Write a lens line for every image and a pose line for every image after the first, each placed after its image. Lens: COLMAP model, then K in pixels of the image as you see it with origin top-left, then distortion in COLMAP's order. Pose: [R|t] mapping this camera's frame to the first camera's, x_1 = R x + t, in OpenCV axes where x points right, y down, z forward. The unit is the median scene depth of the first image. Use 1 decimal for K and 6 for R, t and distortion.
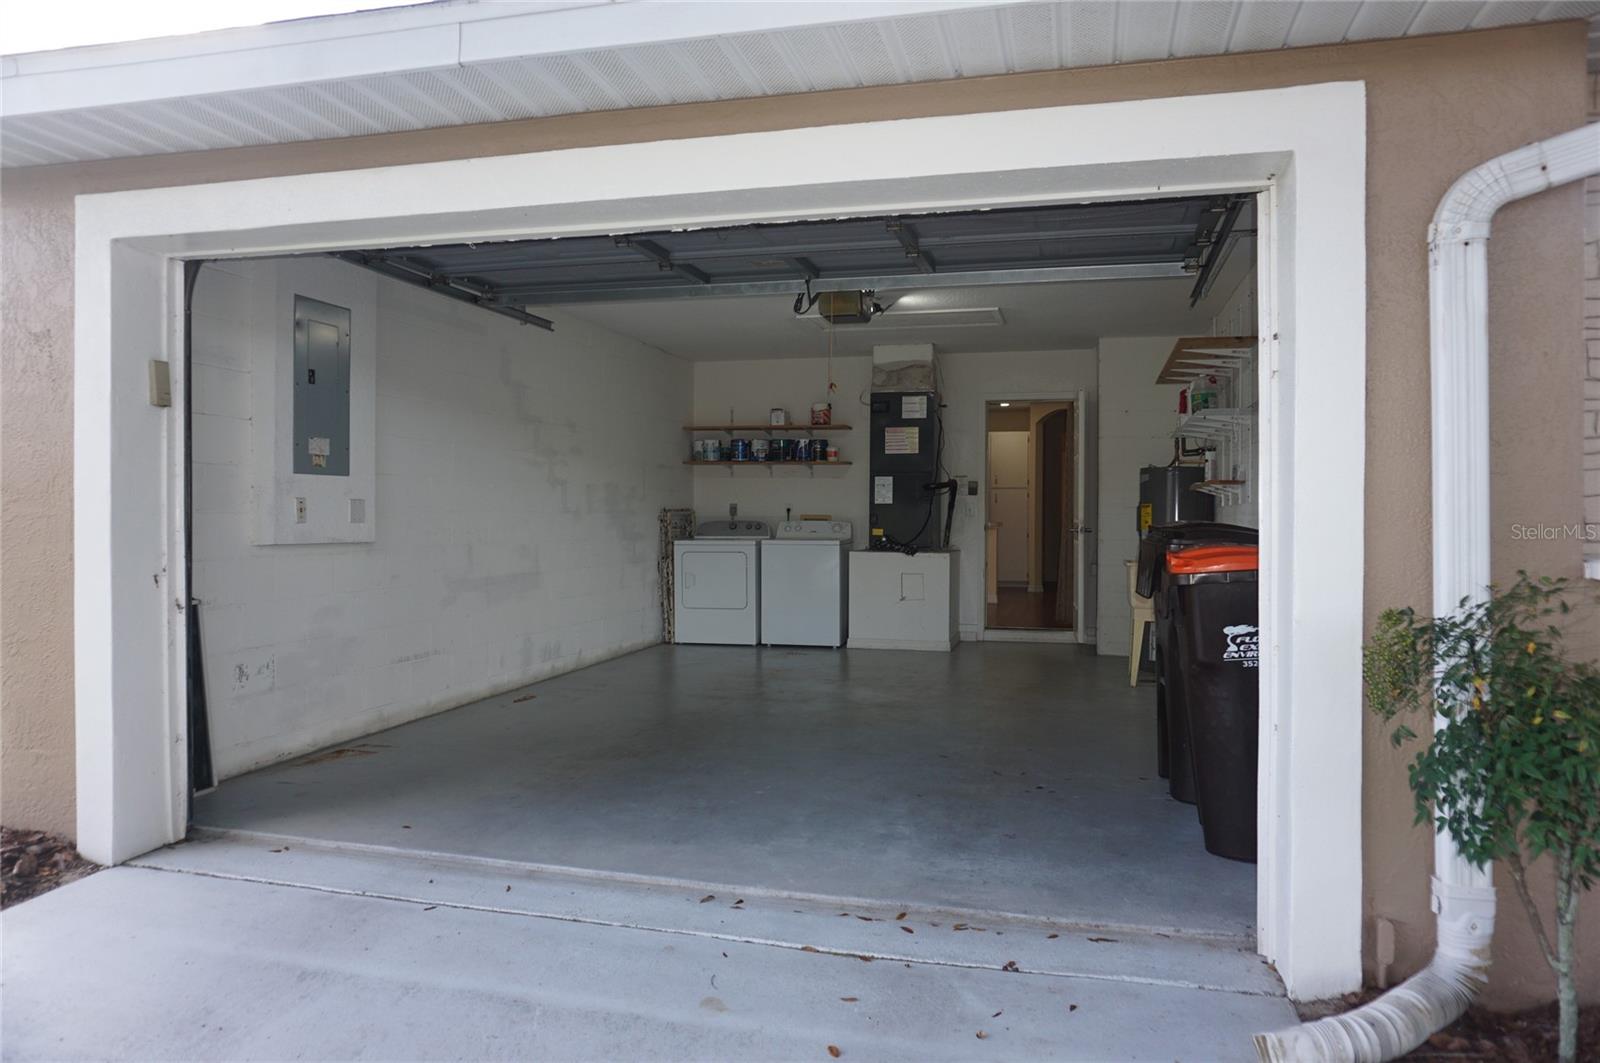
lens RADIAL K [[1062.4, 0, 800.0], [0, 1062.4, 531.5], [0, 0, 1]] dist [-0.039193, 0.001110]
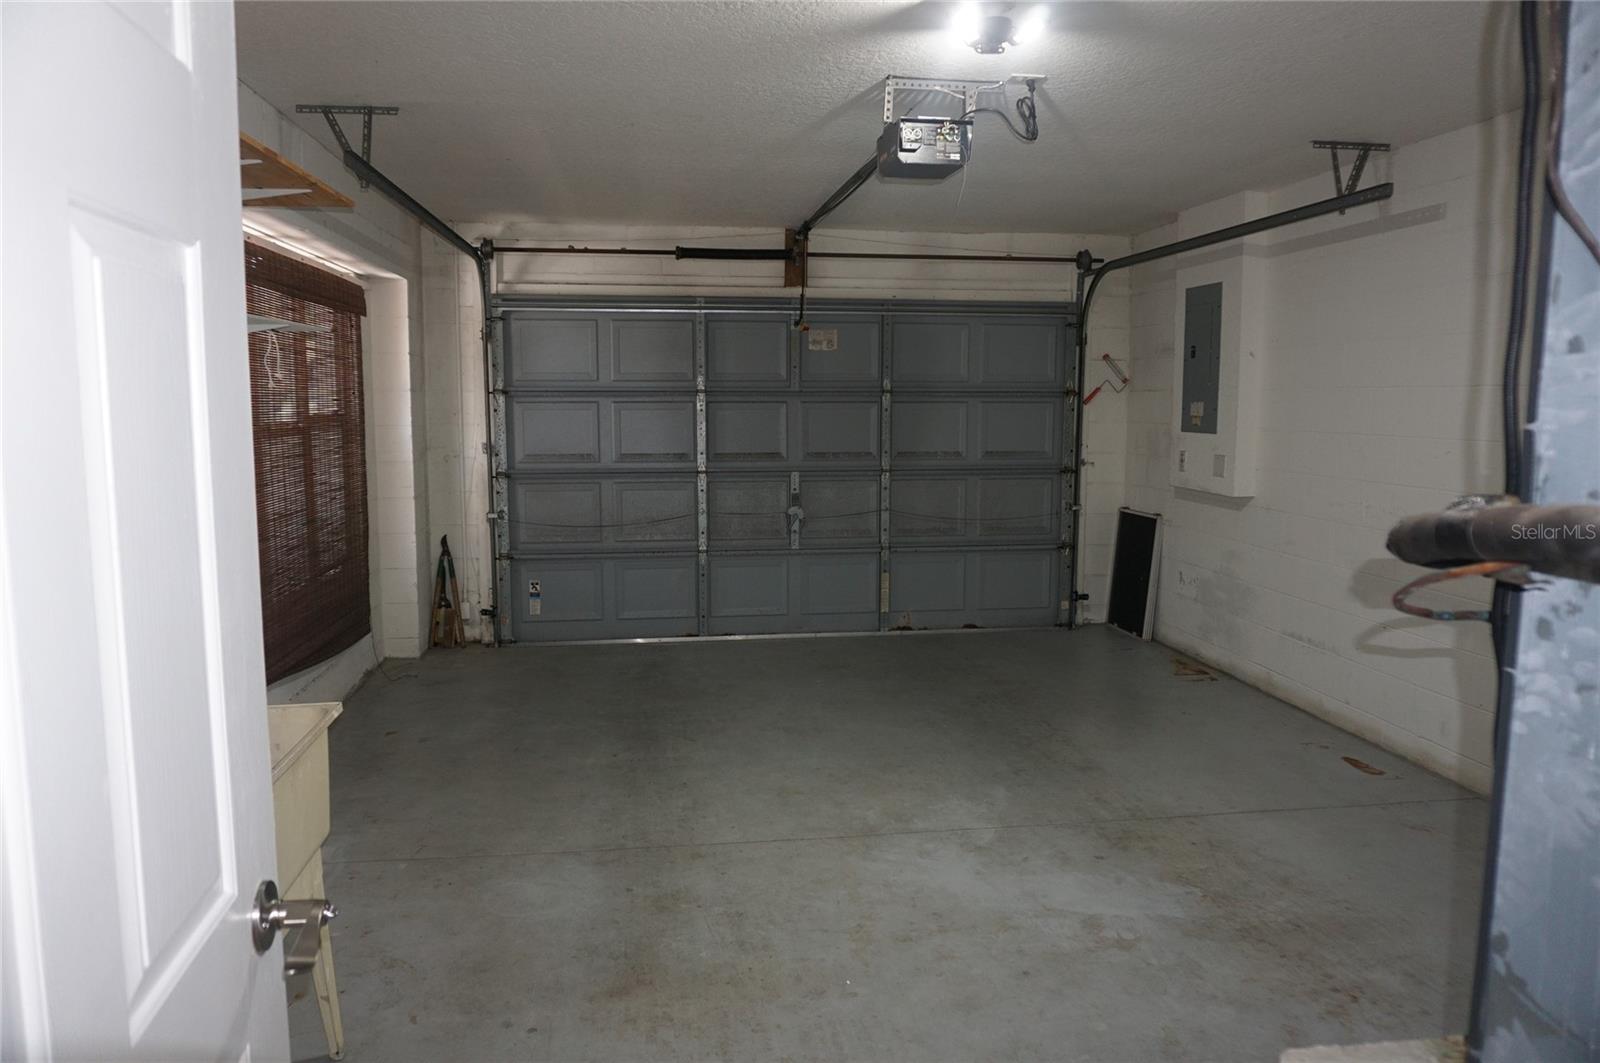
lens RADIAL K [[1062.4, 0, 800.0], [0, 1062.4, 531.5], [0, 0, 1]] dist [-0.039193, 0.001110]
pose [[-0.921100, 0.038334, -0.387435, 0.424118], [-0.018219, 0.989806, 0.141250, -0.102359], [0.388900, 0.137164, -0.911012, 1.899067]]
